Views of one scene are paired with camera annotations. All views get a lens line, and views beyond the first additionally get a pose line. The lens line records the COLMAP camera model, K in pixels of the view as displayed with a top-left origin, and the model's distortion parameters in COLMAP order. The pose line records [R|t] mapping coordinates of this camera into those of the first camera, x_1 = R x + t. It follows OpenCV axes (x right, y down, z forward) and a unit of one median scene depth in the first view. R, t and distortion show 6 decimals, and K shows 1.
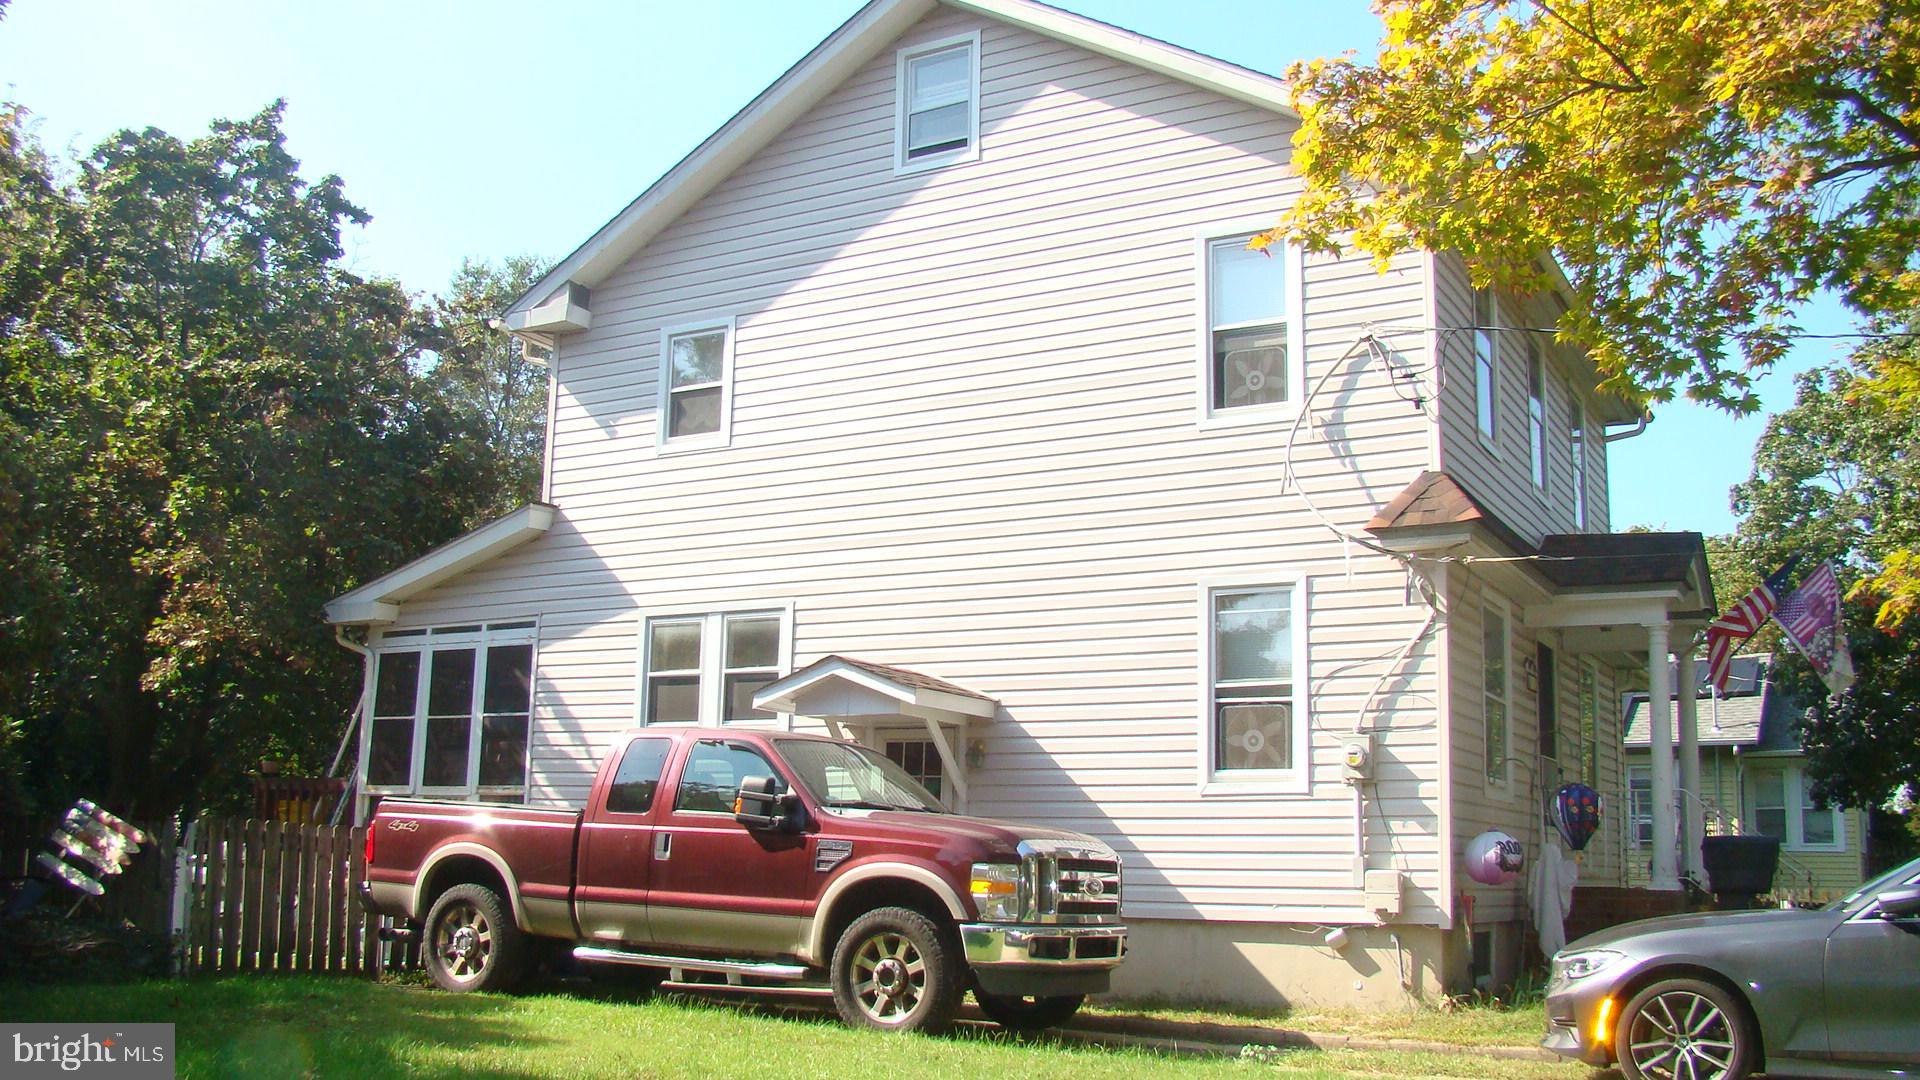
lens RADIAL K [[1801.8, 0, 960.0], [0, 1801.8, 540.0], [0, 0, 1]] dist [-0.158202, 0.094838]
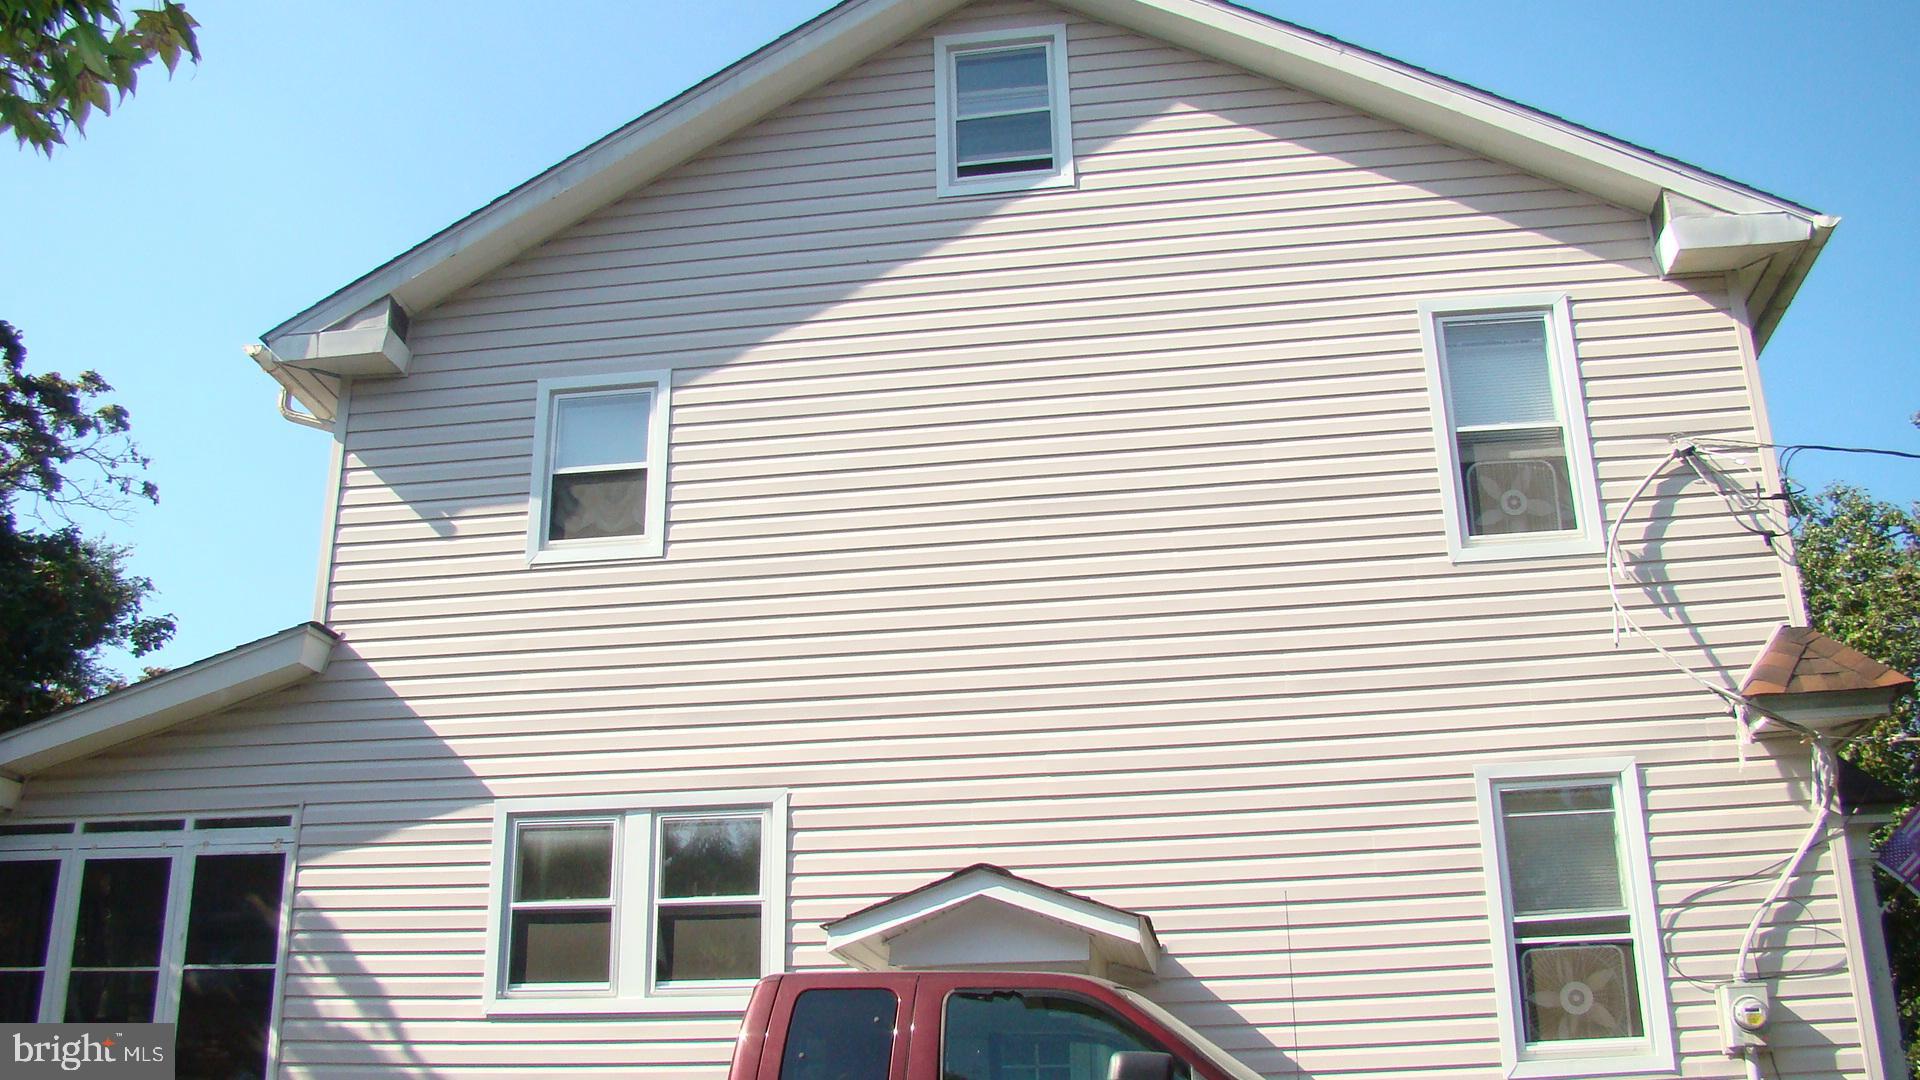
lens RADIAL K [[1801.8, 0, 960.0], [0, 1801.8, 540.0], [0, 0, 1]] dist [-0.158202, 0.094838]
pose [[0.928965, 0.095862, 0.357541, -0.269251], [-0.033920, 0.983867, -0.175658, 0.054498], [-0.368611, 0.151053, 0.917229, 0.366934]]
